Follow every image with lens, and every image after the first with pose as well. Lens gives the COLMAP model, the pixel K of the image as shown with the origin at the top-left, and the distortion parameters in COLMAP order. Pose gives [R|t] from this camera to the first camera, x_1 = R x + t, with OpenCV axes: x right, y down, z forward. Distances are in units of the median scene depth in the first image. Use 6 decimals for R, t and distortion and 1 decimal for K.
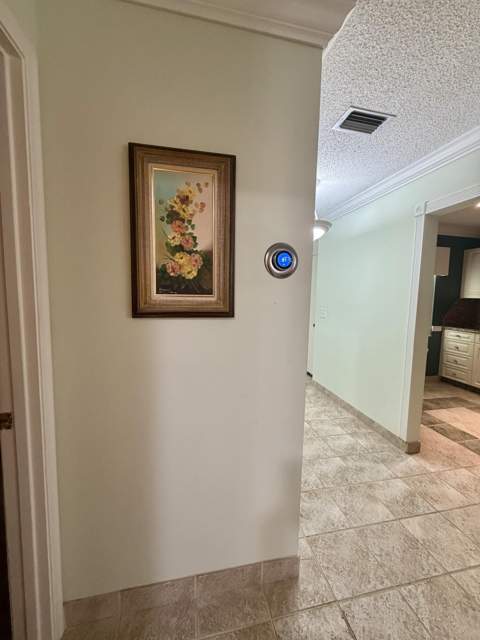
lens RADIAL K [[255.3, 0, 240.0], [0, 255.3, 320.0], [0, 0, 1]] dist [-0.001578, -0.000260]
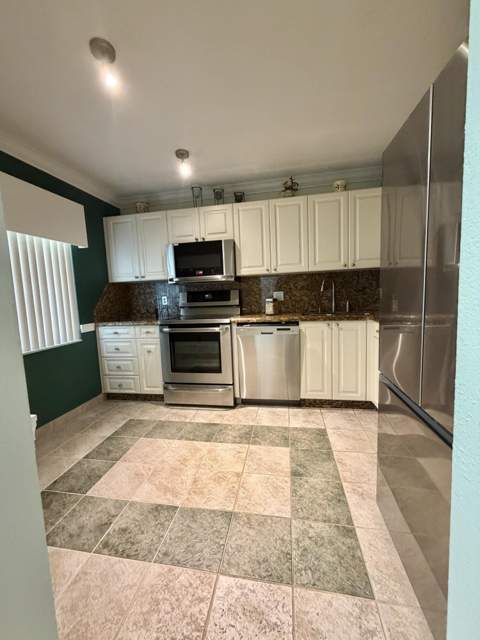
lens RADIAL K [[255.3, 0, 240.0], [0, 255.3, 320.0], [0, 0, 1]] dist [-0.001578, -0.000260]
pose [[0.382472, -0.132365, 0.914437, 0.679486], [0.131665, 0.987393, 0.087855, 0.015983], [-0.914538, 0.086798, 0.395079, 0.794751]]
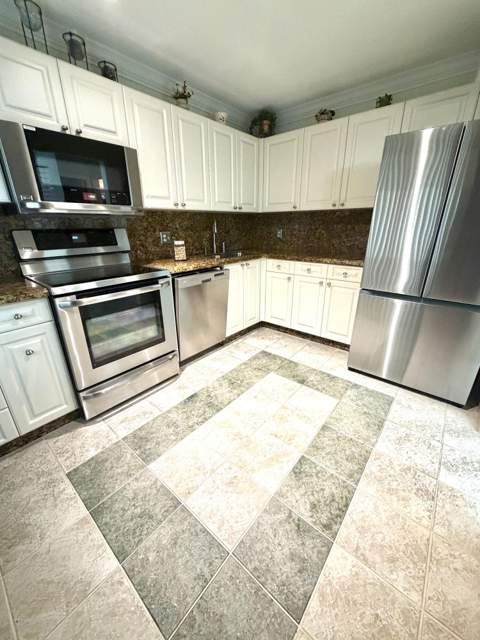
lens RADIAL K [[253.9, 0, 240.0], [0, 253.9, 320.0], [0, 0, 1]] dist [-0.000367, 0.000028]
pose [[-0.614251, -0.295401, 0.731734, 0.902761], [0.063072, 0.905943, 0.418675, -0.104396], [-0.786586, 0.303323, -0.537845, 1.754248]]
